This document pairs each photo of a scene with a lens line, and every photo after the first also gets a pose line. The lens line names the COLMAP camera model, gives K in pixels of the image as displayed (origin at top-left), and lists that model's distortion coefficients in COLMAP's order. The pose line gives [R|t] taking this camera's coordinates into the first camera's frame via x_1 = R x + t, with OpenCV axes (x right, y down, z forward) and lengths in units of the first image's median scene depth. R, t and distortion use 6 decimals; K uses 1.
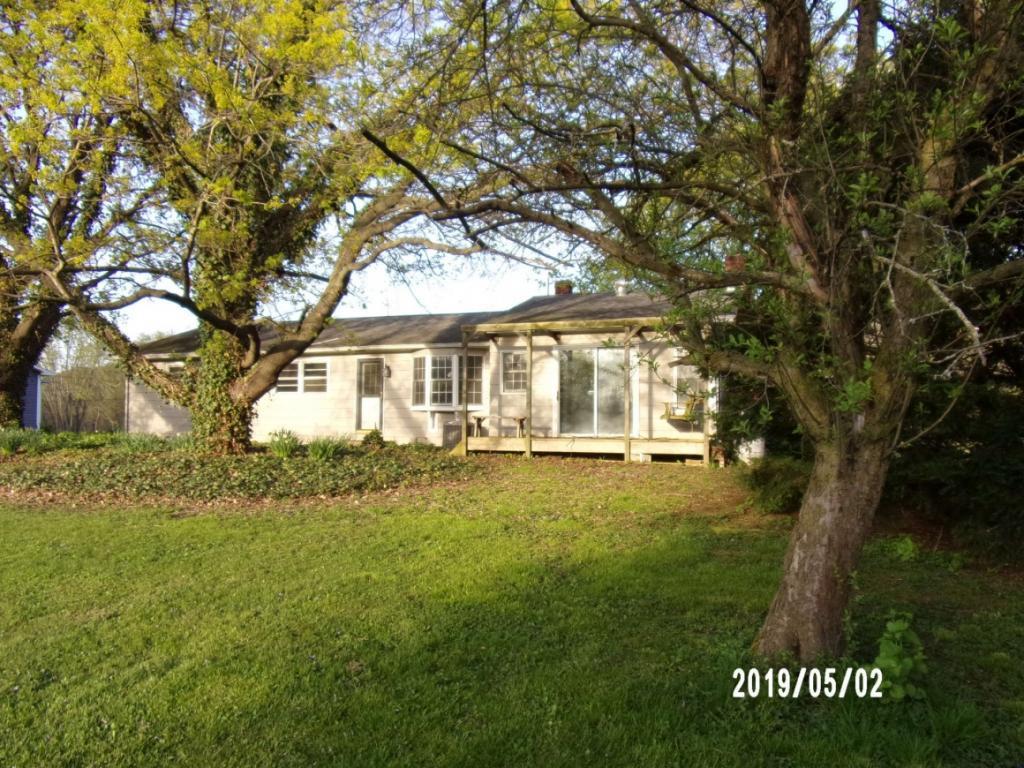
lens RADIAL K [[714.7, 0, 511.9], [0, 714.7, 386.4], [0, 0, 1]] dist [0.003551, 0.000326]
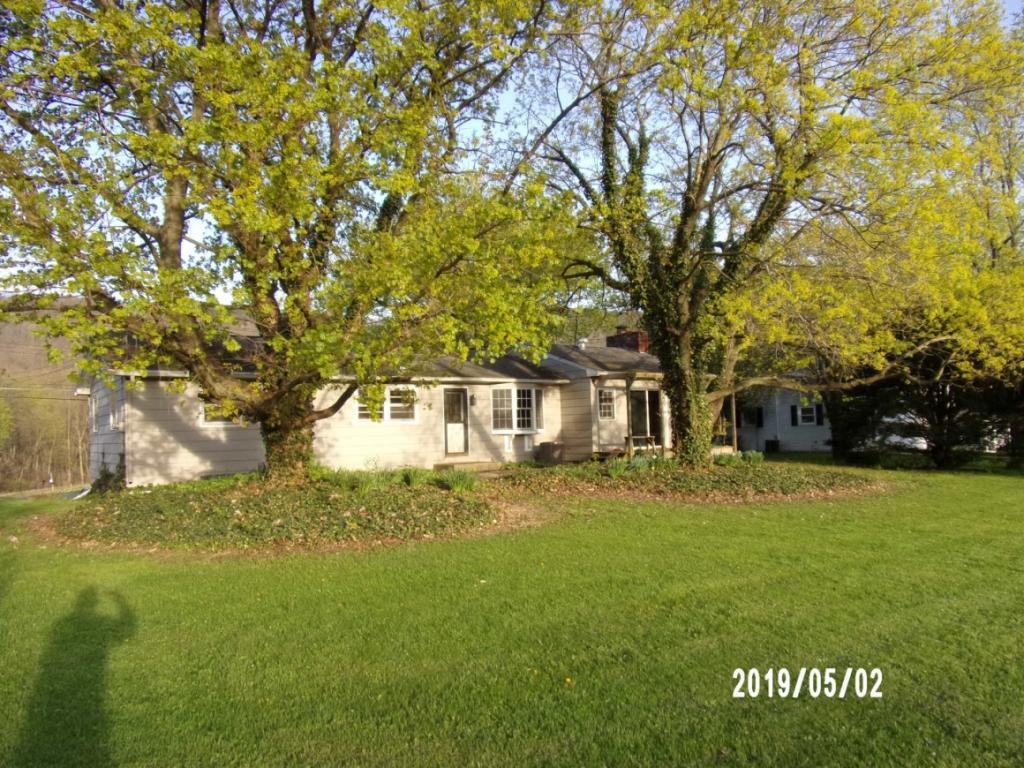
lens RADIAL K [[714.7, 0, 511.7], [0, 714.7, 383.1], [0, 0, 1]] dist [0.003551, 0.000326]
pose [[0.544205, 0.035603, 0.838196, -1.065696], [-0.009352, 0.999295, -0.036373, -0.007781], [-0.838900, 0.011955, 0.544155, 0.341177]]
